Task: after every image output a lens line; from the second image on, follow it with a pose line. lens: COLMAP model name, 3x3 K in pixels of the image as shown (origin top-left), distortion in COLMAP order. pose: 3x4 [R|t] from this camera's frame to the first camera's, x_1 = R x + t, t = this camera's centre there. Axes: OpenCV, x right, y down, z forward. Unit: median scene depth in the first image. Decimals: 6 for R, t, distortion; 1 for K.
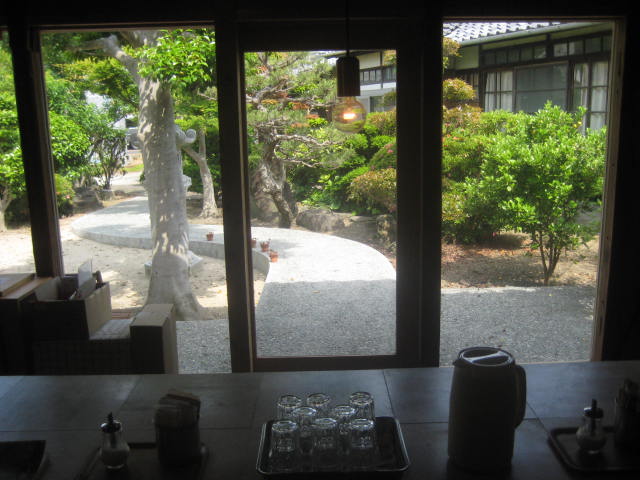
lens RADIAL K [[634.1, 0, 320.0], [0, 634.1, 240.0], [0, 0, 1]] dist [-0.091364, 0.002986]
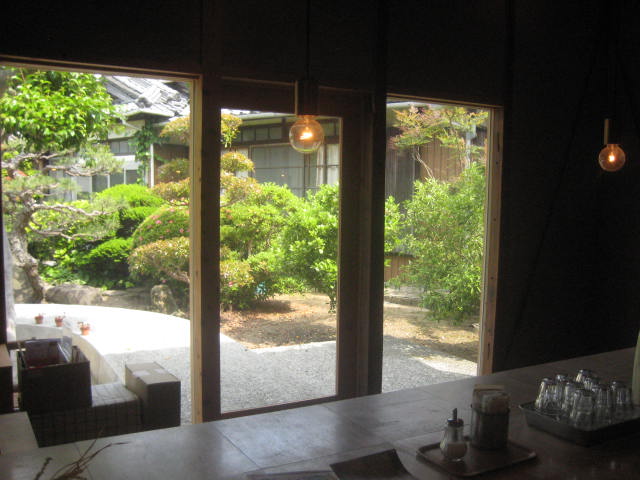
lens RADIAL K [[646.8, 0, 320.0], [0, 646.8, 240.0], [0, 0, 1]] dist [-0.489345, 1.109148]
pose [[0.860651, -0.004312, 0.509177, -0.199270], [0.069181, 0.991682, -0.108537, 0.015211], [-0.504473, 0.128638, 0.853791, 0.028338]]
